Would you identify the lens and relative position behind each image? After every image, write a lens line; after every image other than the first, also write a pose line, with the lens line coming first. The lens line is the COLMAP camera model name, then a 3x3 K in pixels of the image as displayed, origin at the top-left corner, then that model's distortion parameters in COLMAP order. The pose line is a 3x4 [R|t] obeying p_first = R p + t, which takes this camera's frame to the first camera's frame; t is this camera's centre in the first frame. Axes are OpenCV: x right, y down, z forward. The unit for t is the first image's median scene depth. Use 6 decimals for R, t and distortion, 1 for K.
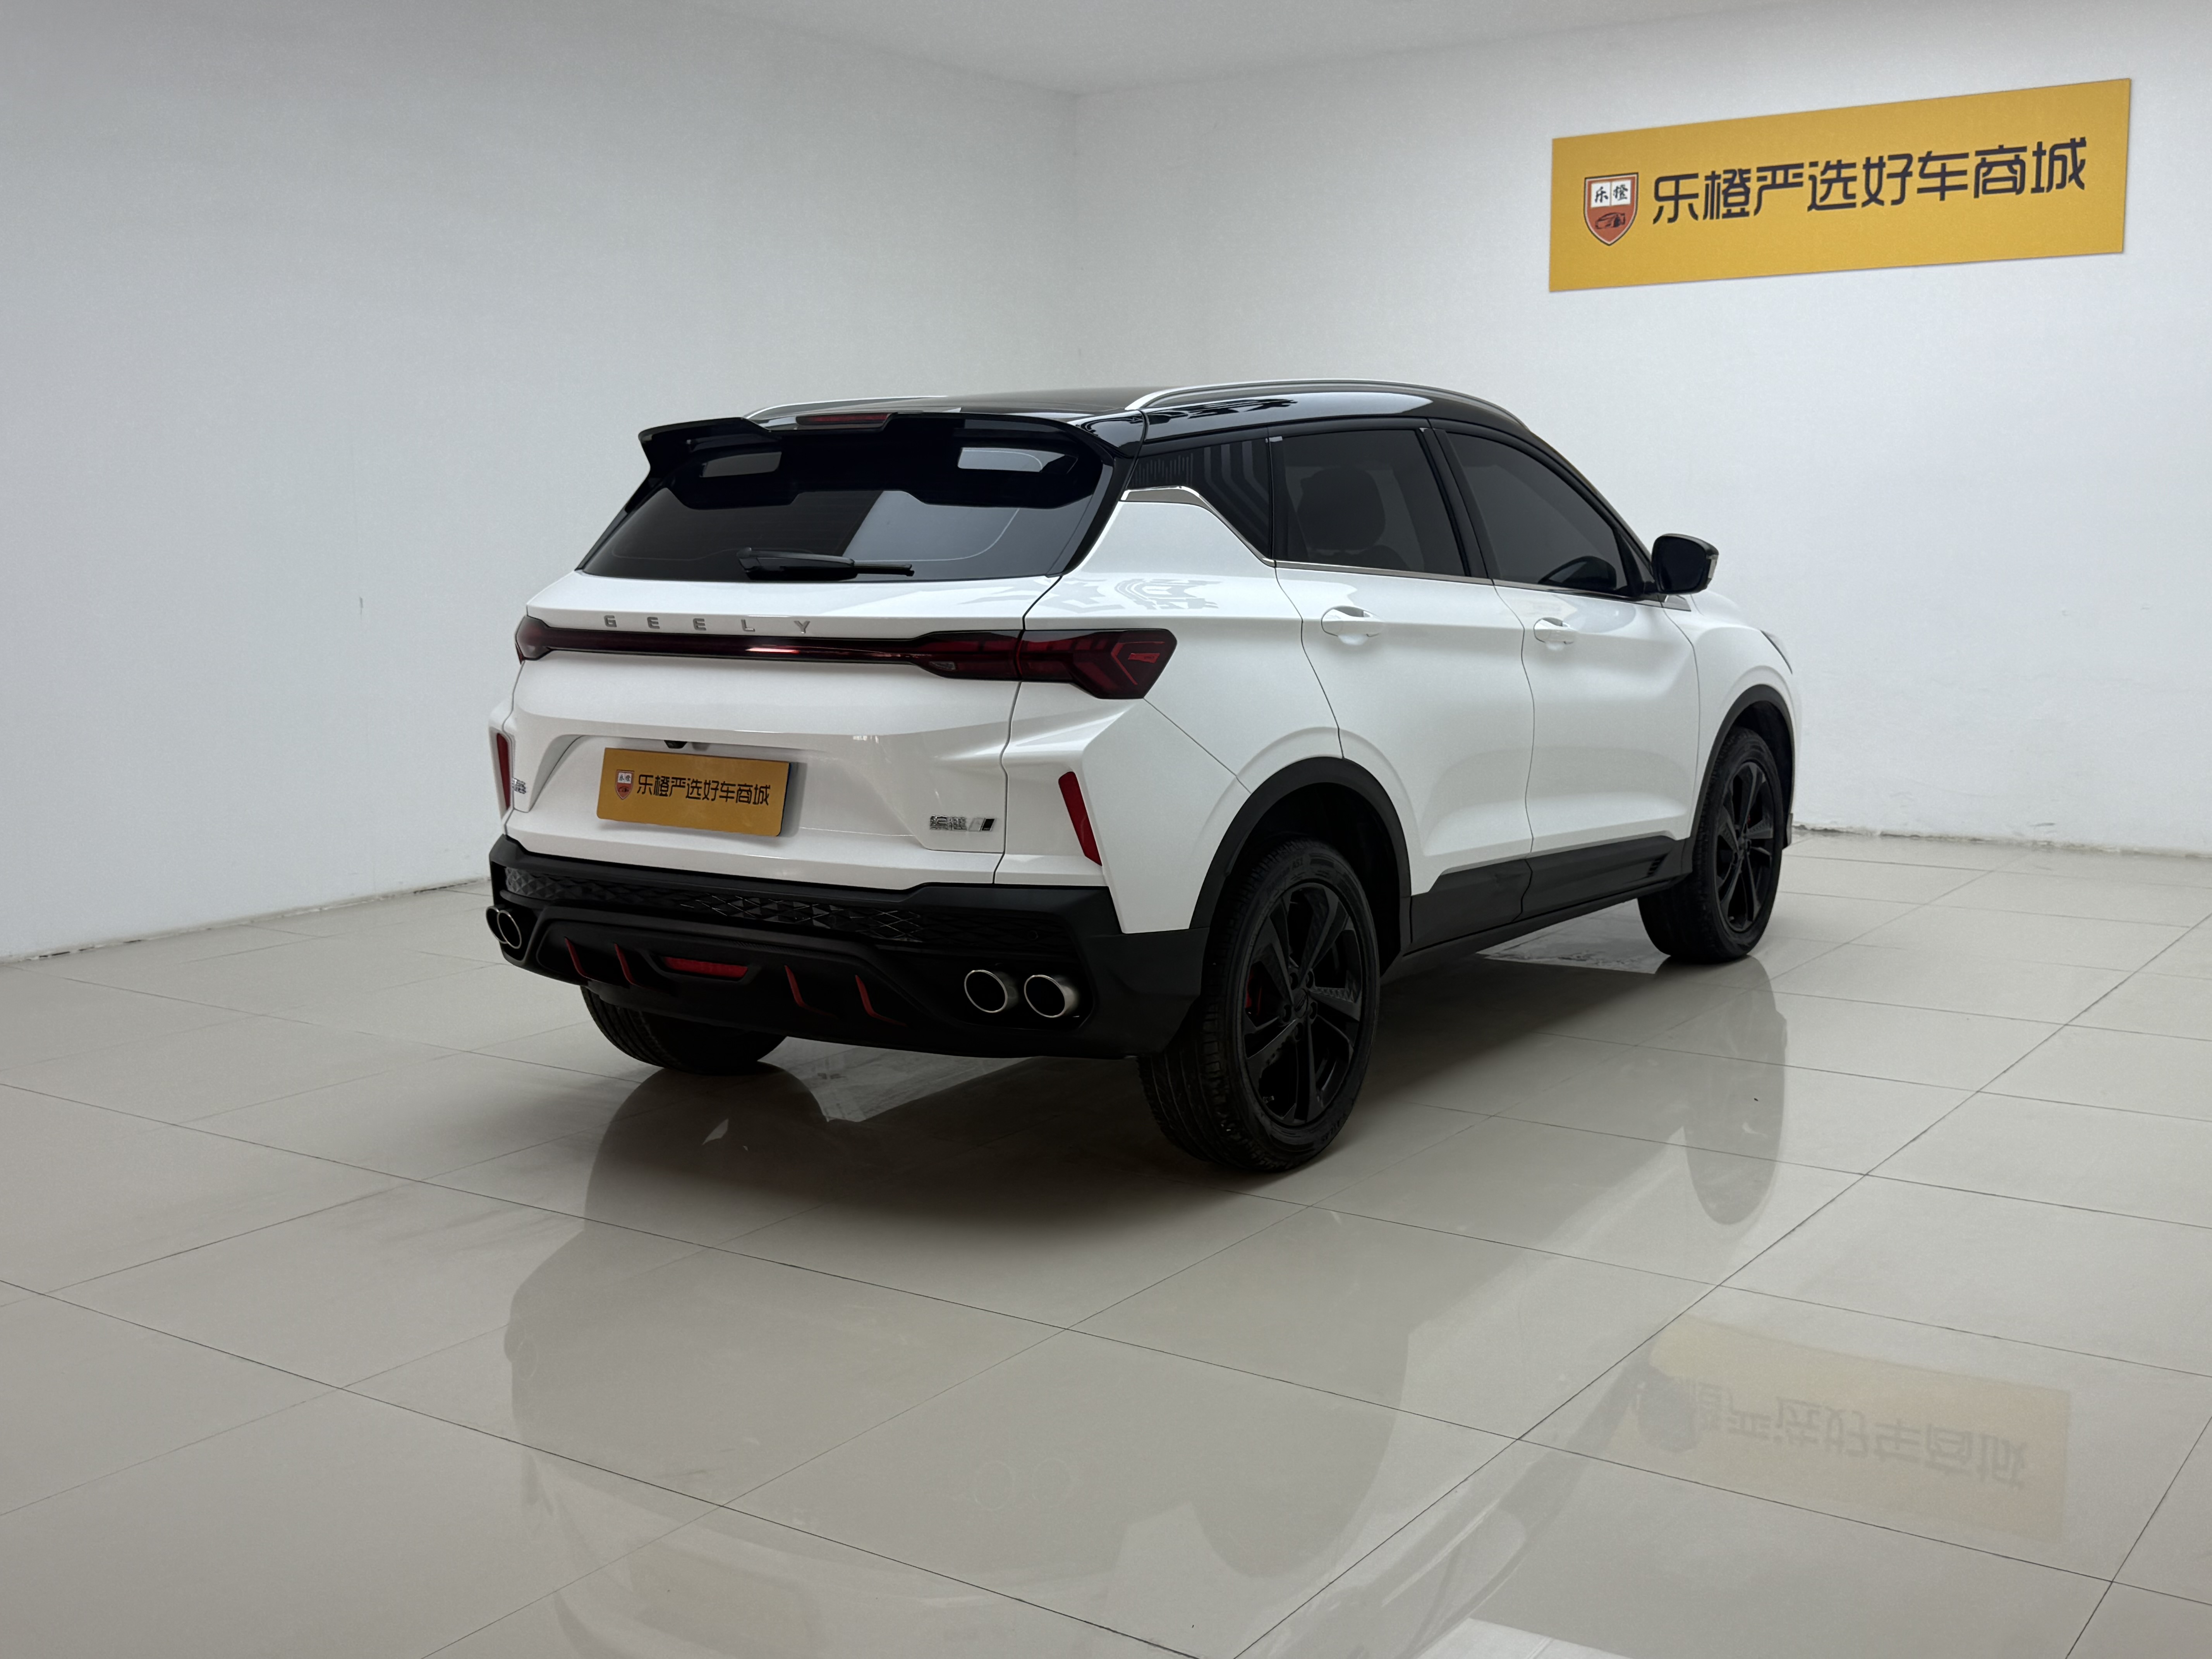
lens RADIAL K [[2406.5, 0, 1106.0], [0, 2406.5, 829.5], [0, 0, 1]] dist [0.205960, -0.490612]
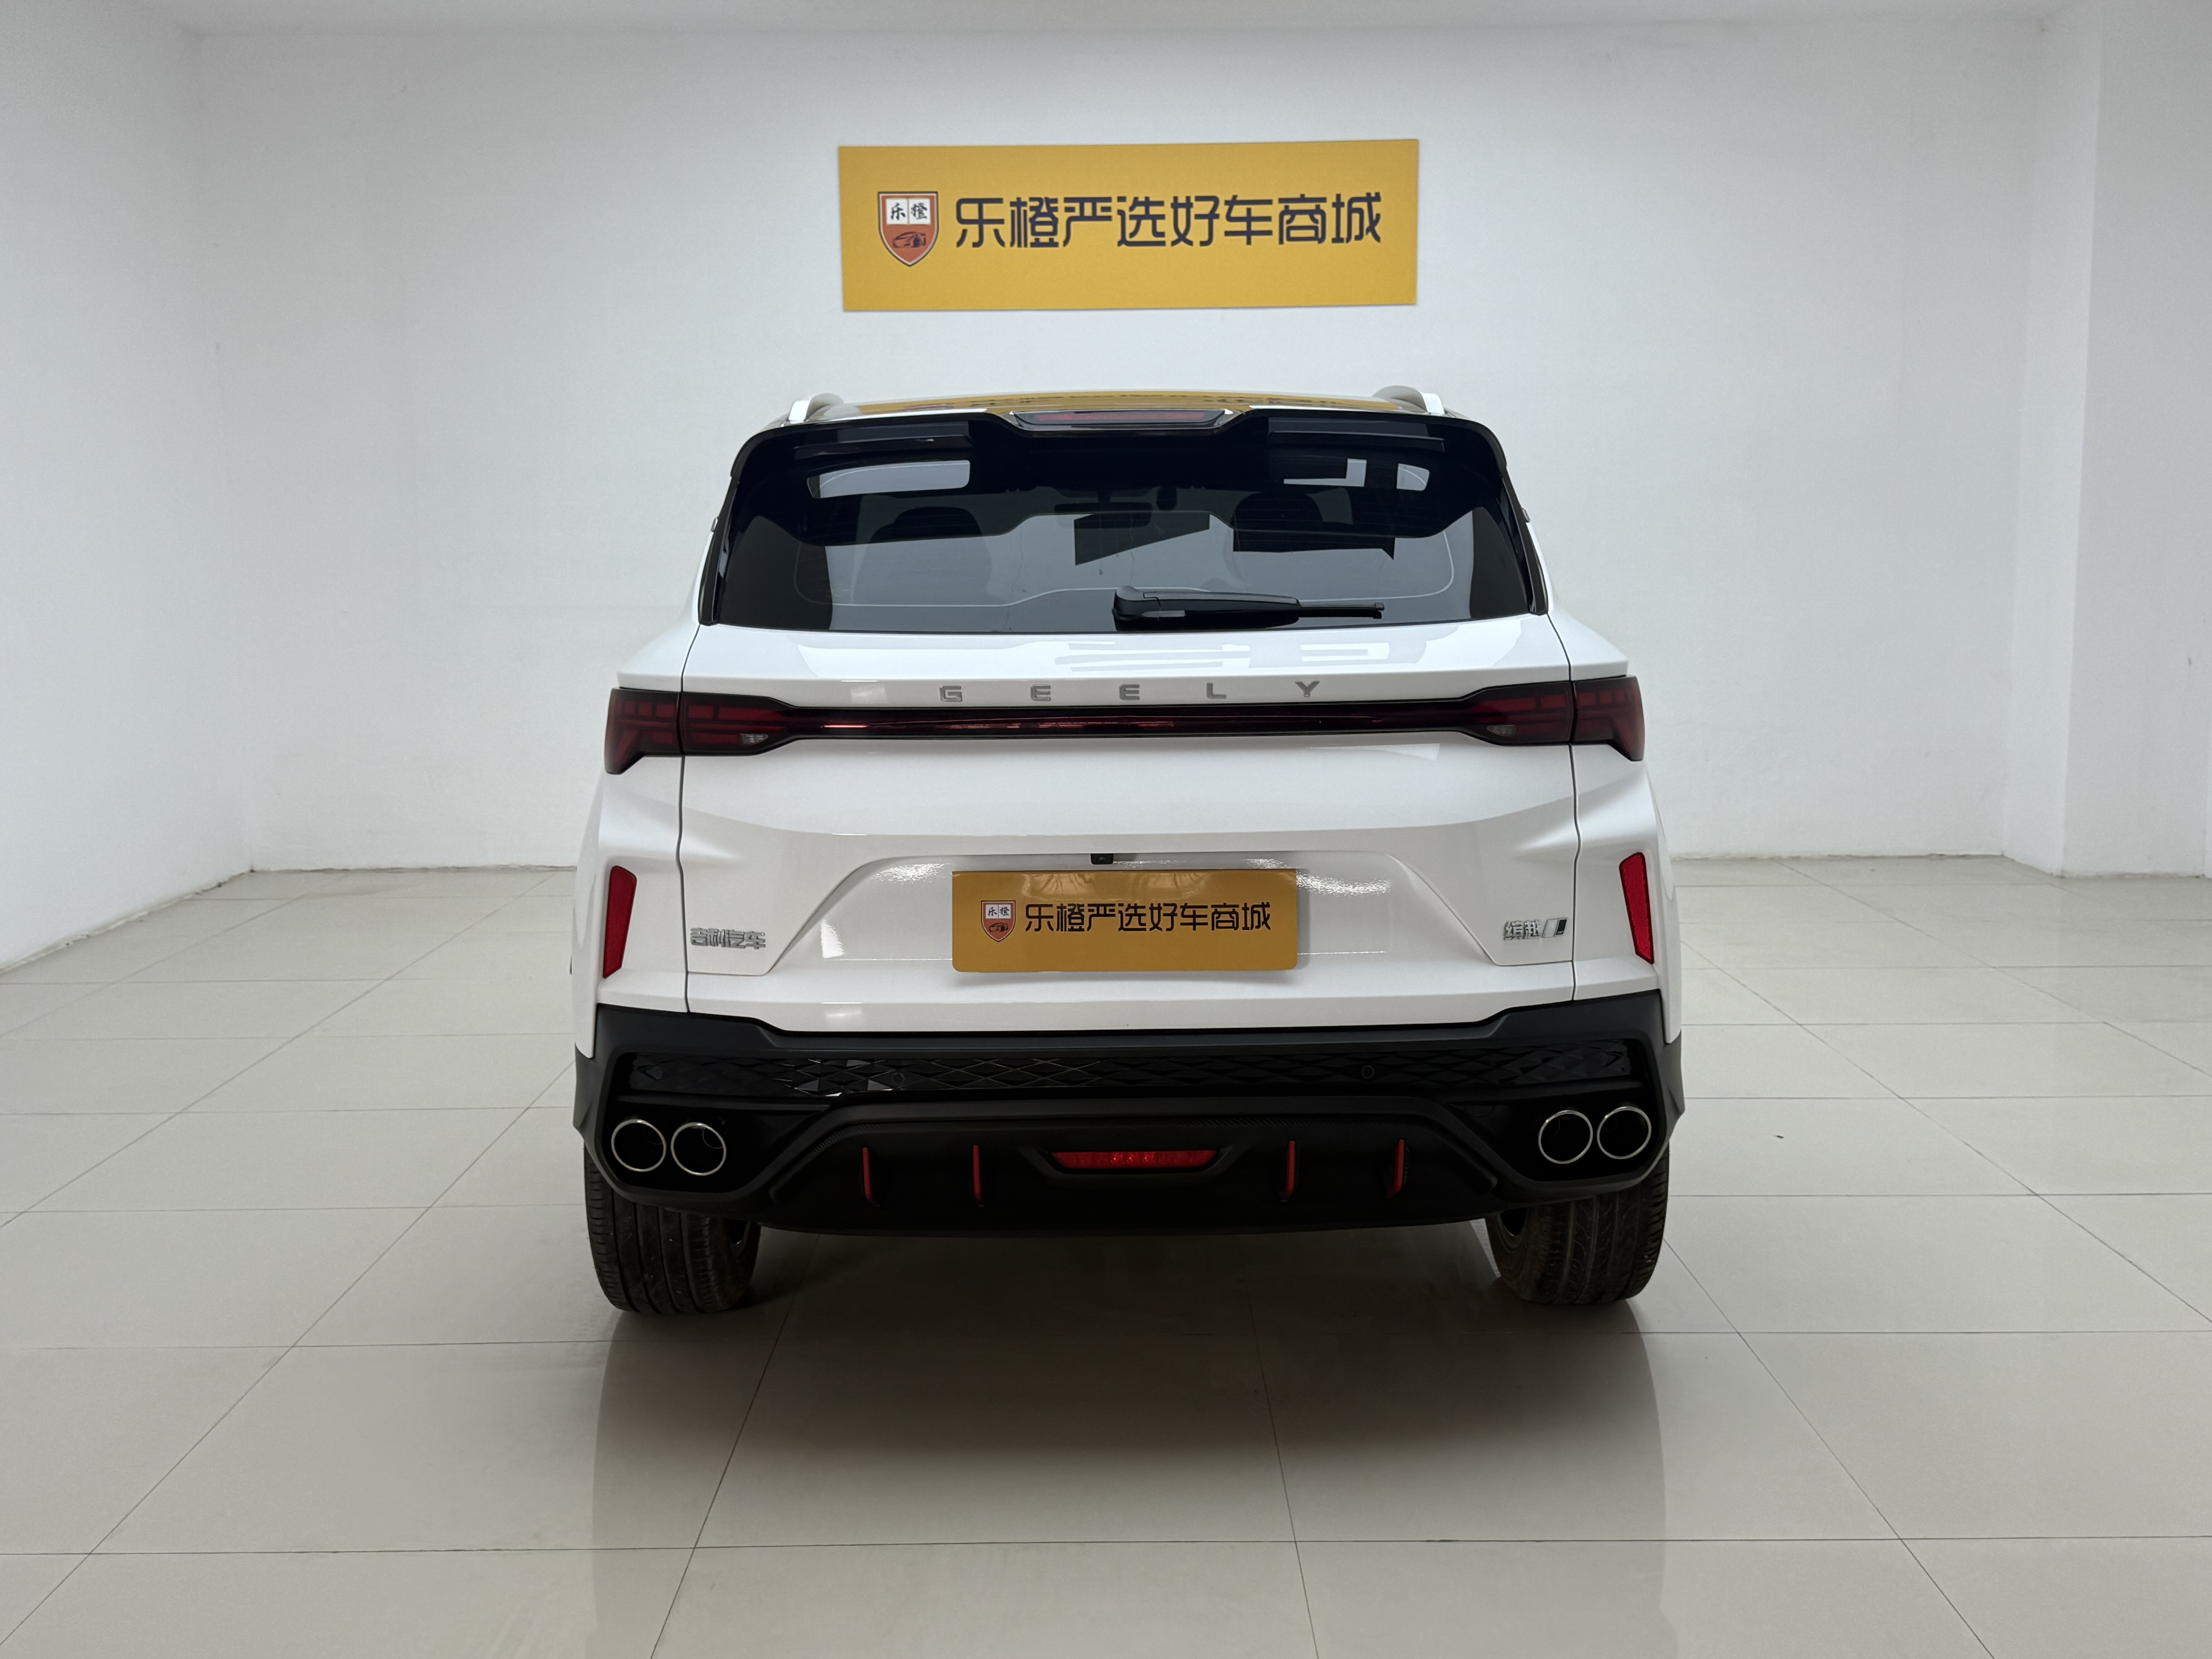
lens RADIAL K [[2406.5, 0, 1106.0], [0, 2406.5, 829.5], [0, 0, 1]] dist [0.205960, -0.490612]
pose [[0.816968, -0.071206, 0.572270, -0.304939], [0.081088, 0.996673, 0.008252, -0.025686], [-0.570954, 0.039663, 0.820024, 0.209478]]
